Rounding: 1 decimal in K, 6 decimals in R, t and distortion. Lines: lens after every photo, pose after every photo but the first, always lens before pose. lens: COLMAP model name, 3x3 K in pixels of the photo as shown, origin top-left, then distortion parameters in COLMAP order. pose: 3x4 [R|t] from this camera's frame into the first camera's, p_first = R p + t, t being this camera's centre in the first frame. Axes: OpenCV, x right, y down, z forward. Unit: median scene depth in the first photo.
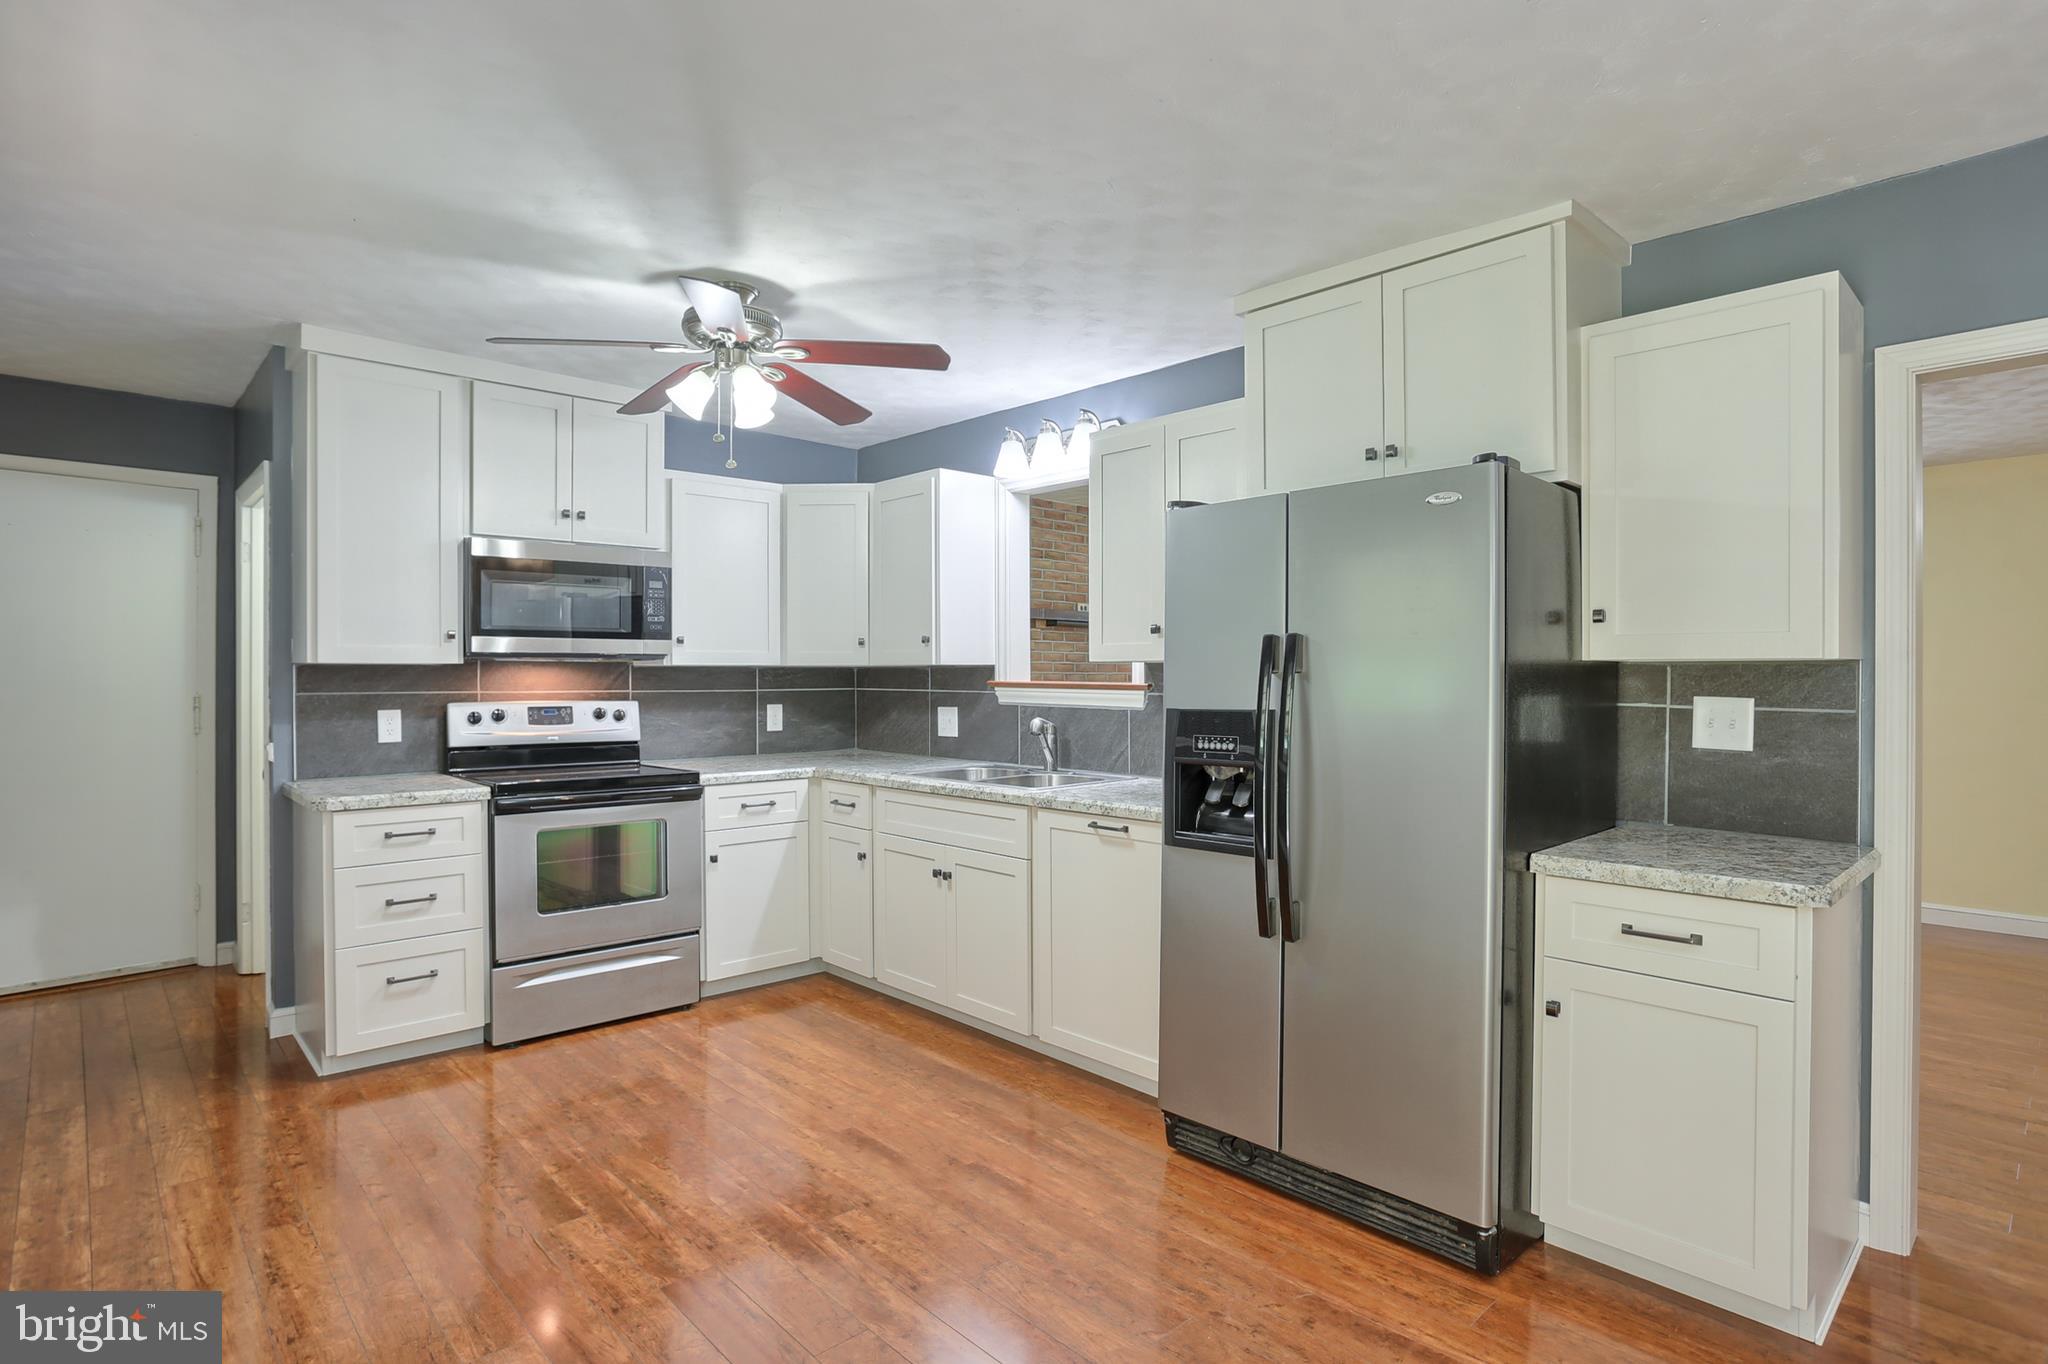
lens RADIAL K [[1050.2, 0, 1037.5], [0, 1050.2, 678.4], [0, 0, 1]] dist [-0.040657, 0.017507]
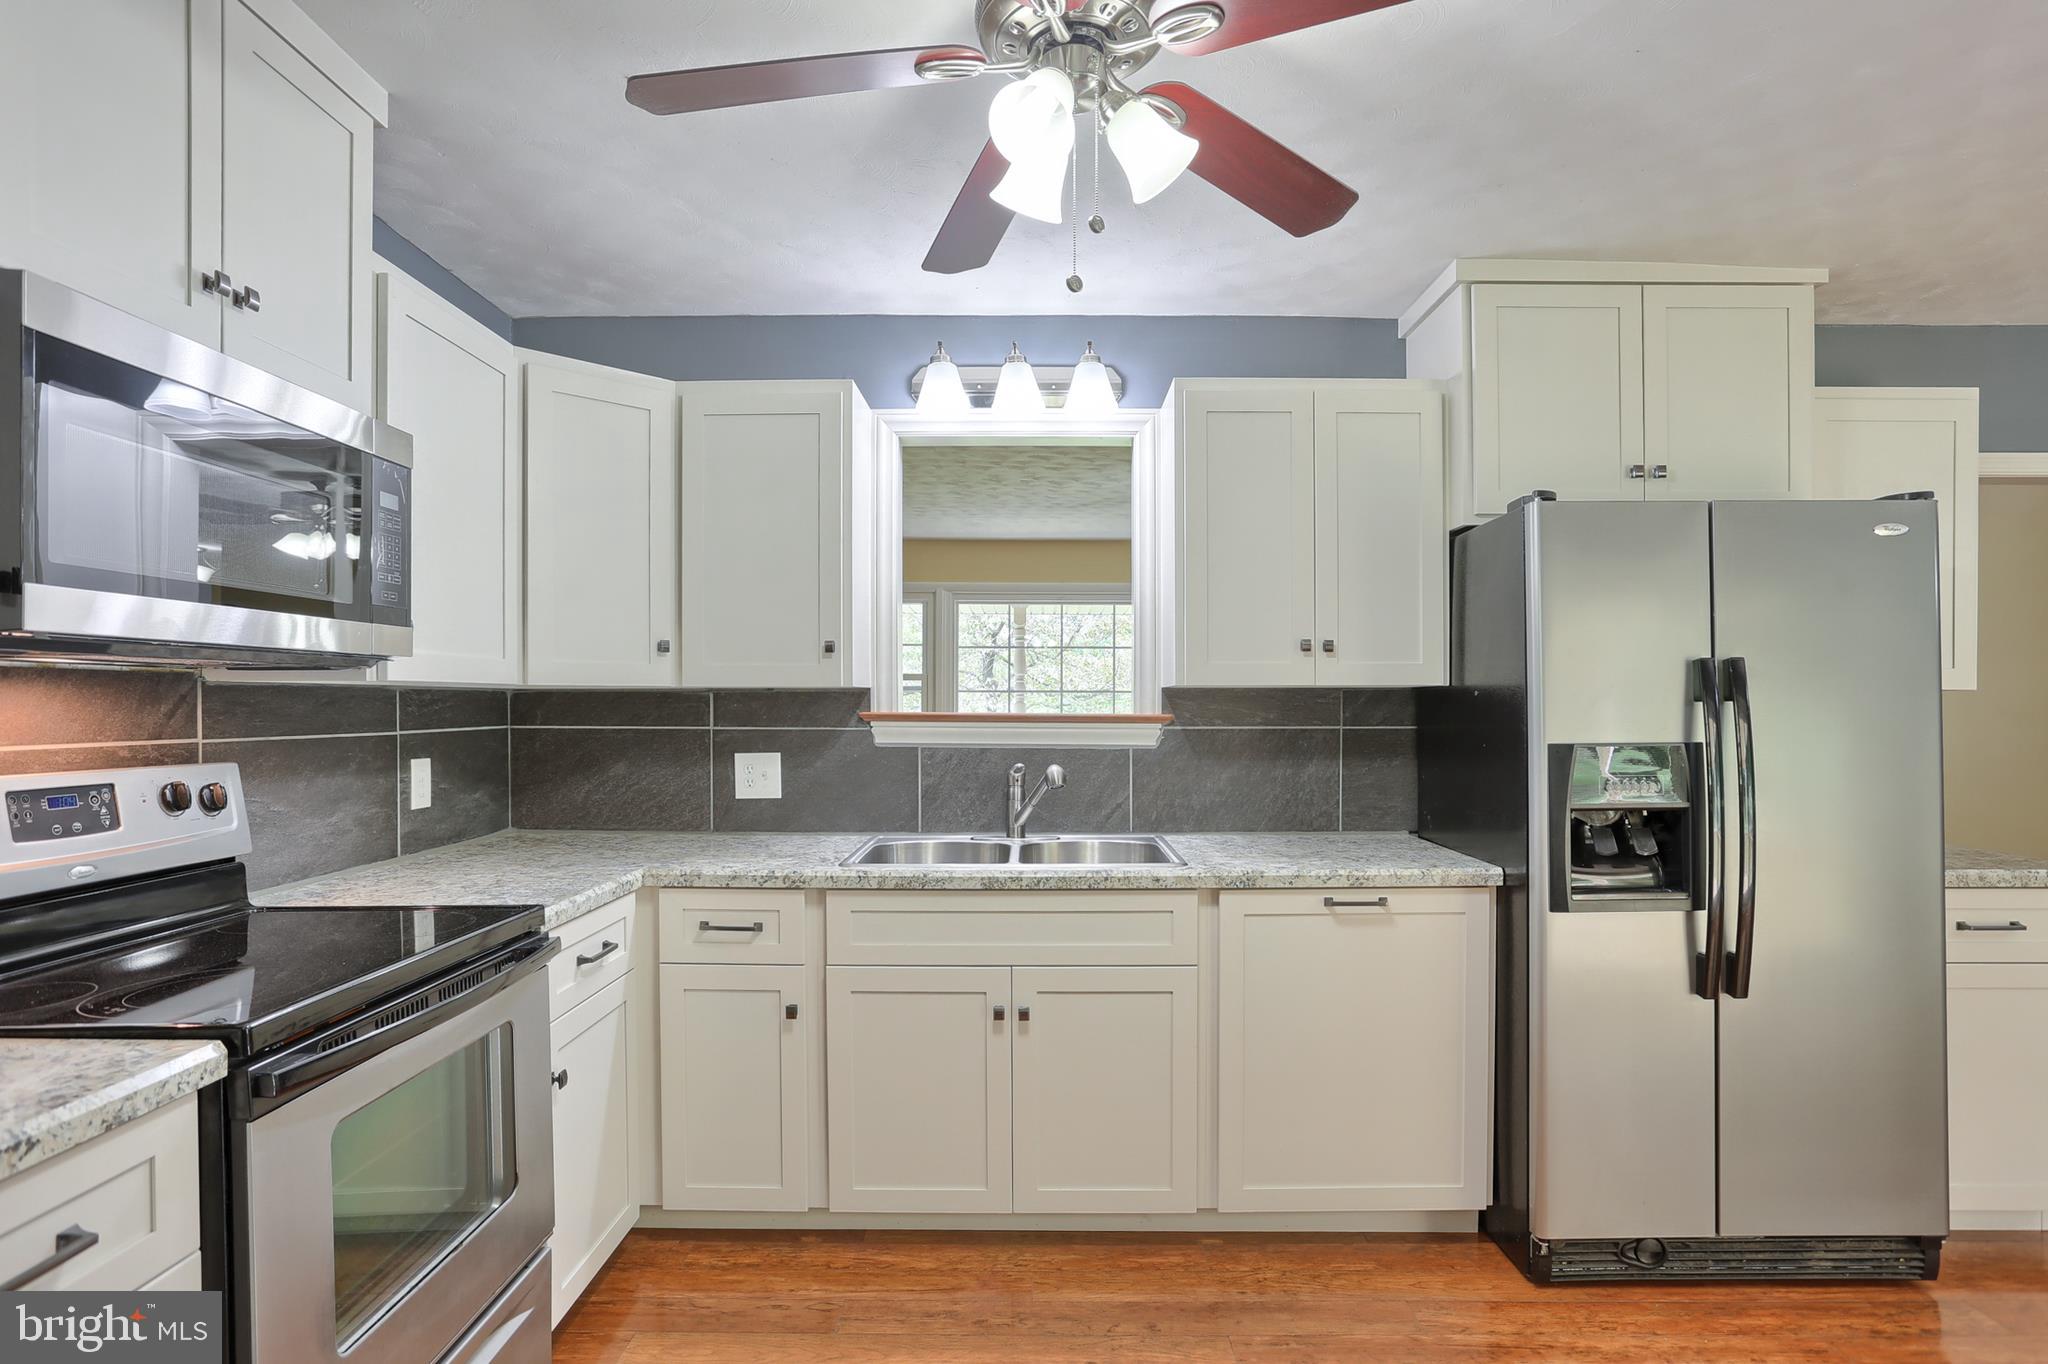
lens RADIAL K [[1050.2, 0, 986.8], [0, 1050.2, 708.7], [0, 0, 1]] dist [-0.040657, 0.017507]
pose [[0.694444, -0.003303, 0.719540, -0.510550], [0.002190, 0.999995, 0.002477, -0.001327], [-0.719544, -0.000144, 0.694447, 0.511278]]
